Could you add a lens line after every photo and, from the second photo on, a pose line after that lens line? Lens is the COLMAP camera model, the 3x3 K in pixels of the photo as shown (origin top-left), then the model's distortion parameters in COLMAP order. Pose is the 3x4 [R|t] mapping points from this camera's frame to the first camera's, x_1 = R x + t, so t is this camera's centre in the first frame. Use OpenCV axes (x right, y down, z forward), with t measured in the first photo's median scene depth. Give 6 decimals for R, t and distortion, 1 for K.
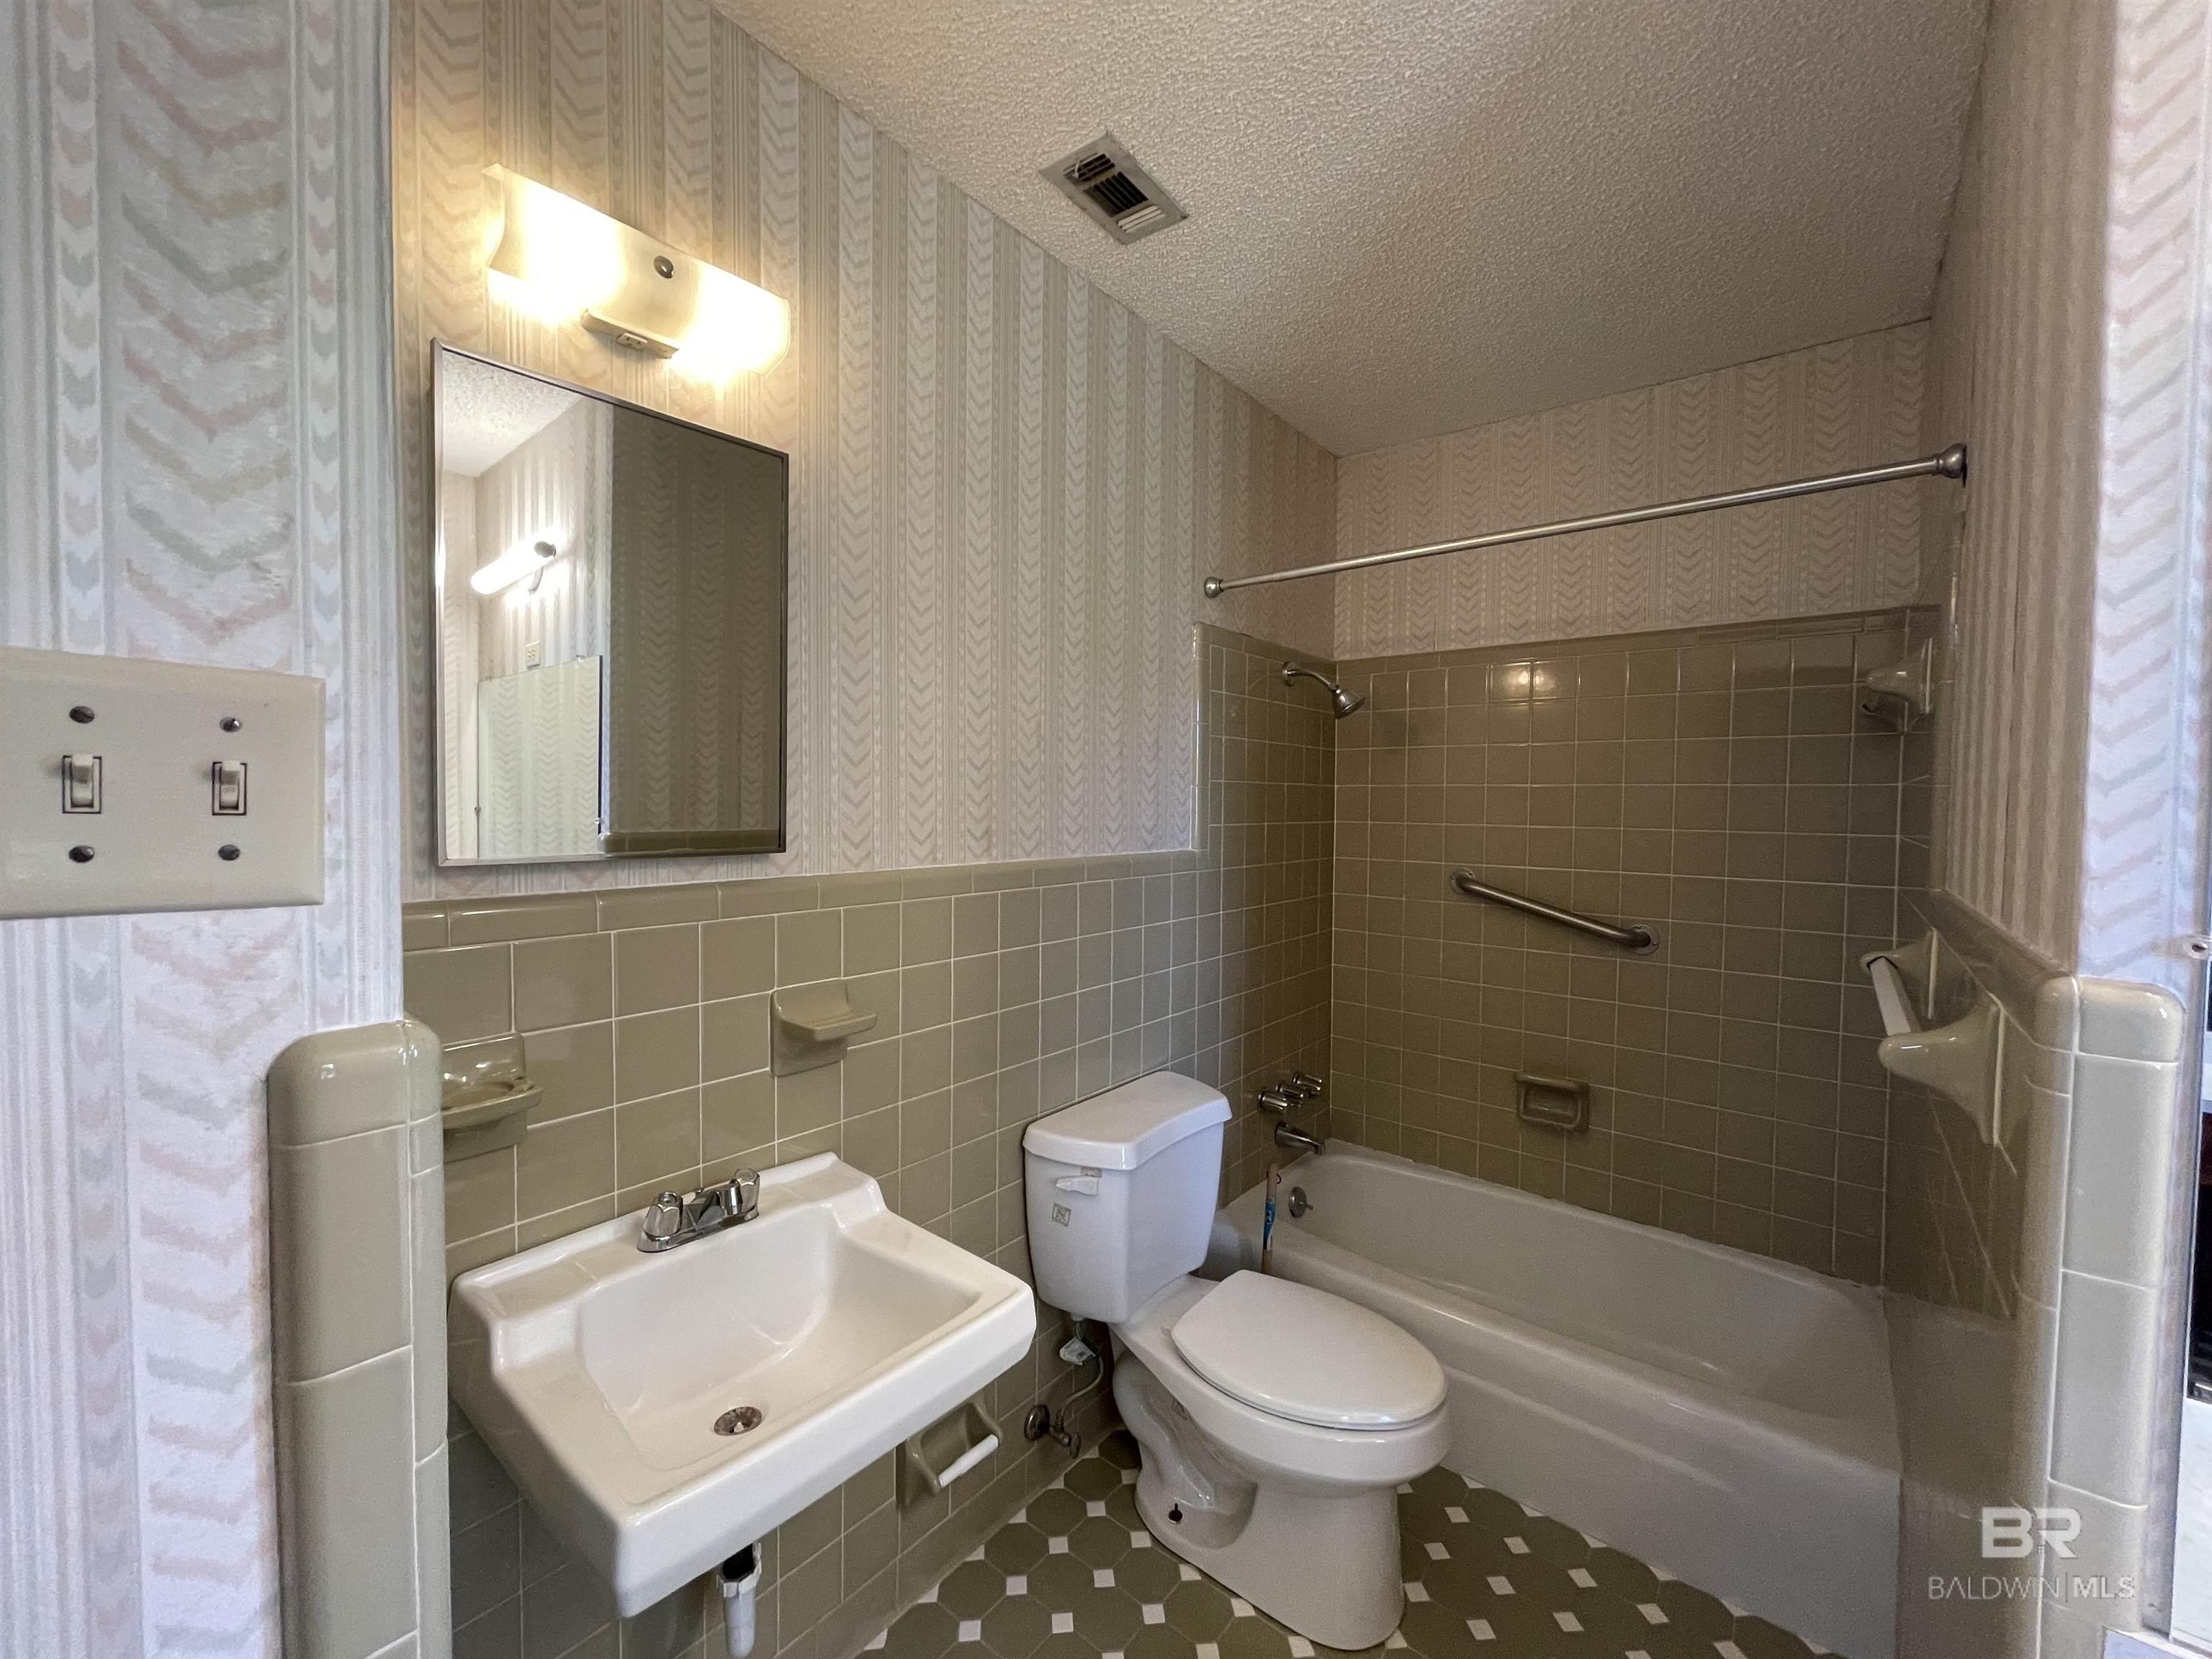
lens RADIAL K [[886.2, 0, 1109.3], [0, 886.2, 829.6], [0, 0, 1]] dist [-0.001047, -0.000512]
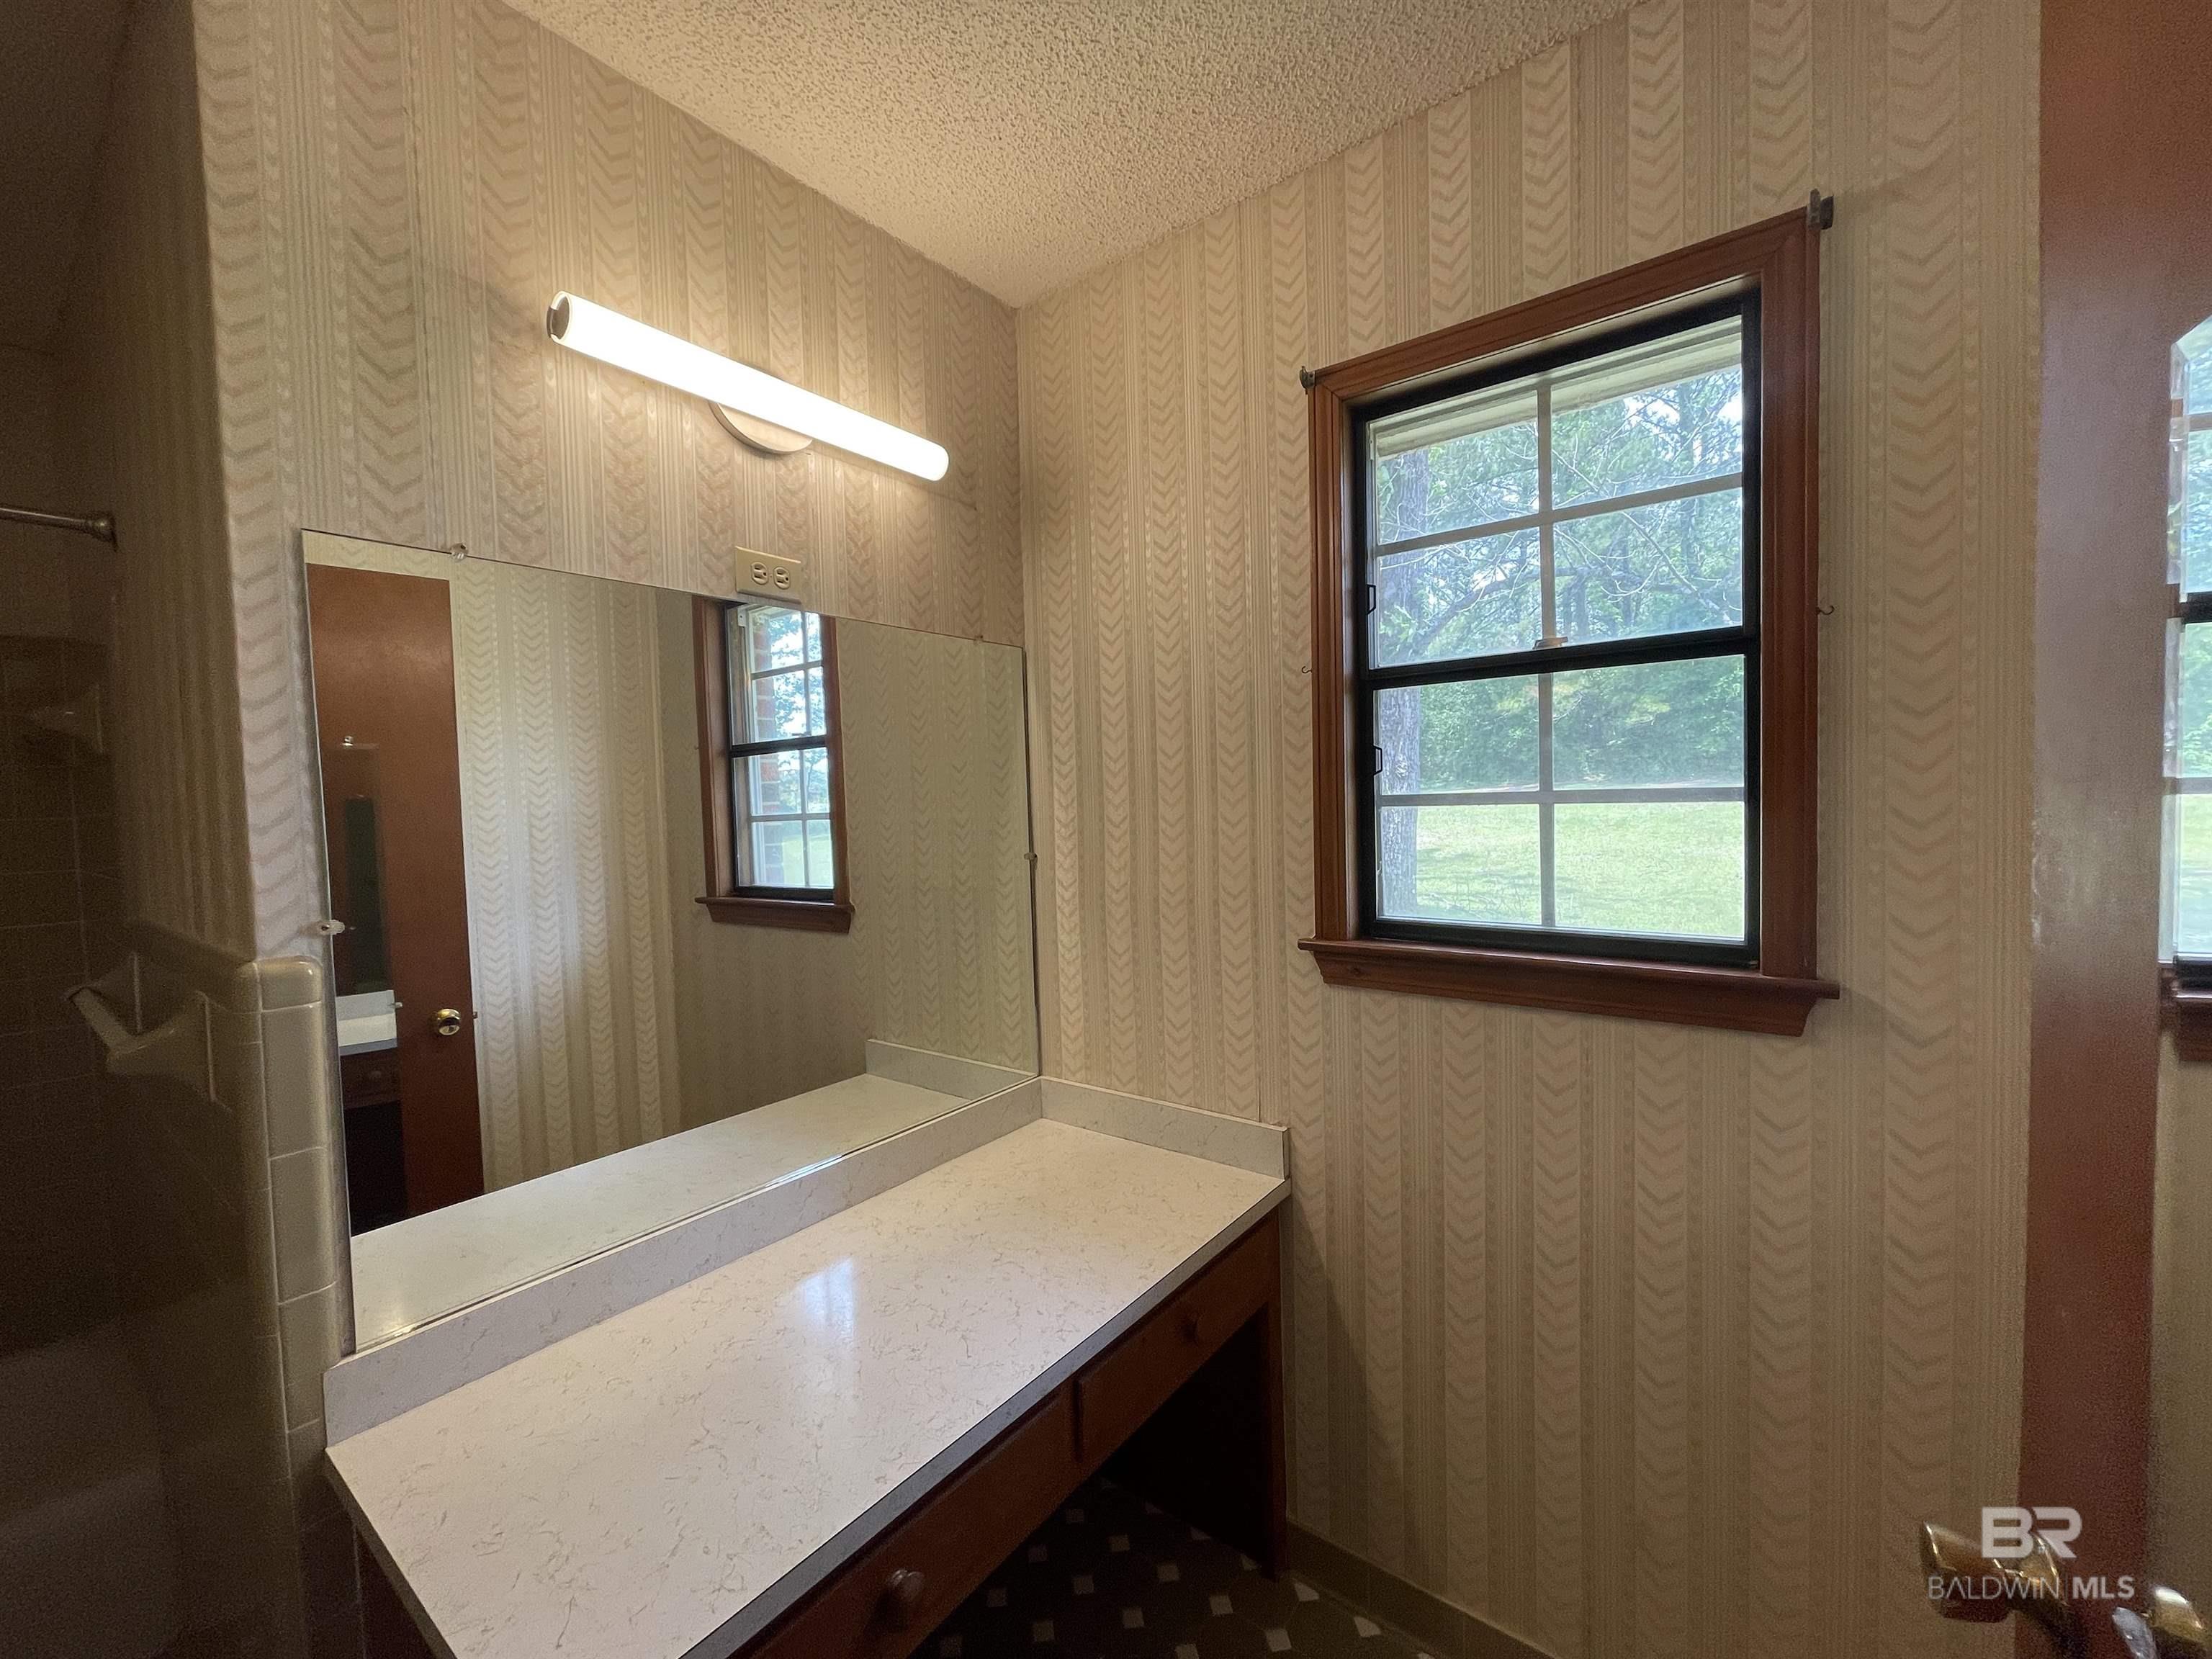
lens RADIAL K [[886.2, 0, 1109.3], [0, 886.2, 829.6], [0, 0, 1]] dist [-0.001047, -0.000512]
pose [[-0.036053, -0.046963, 0.998246, -0.419749], [0.063731, 0.996754, 0.049194, -0.033424], [-0.997316, 0.065392, -0.032943, -0.383015]]
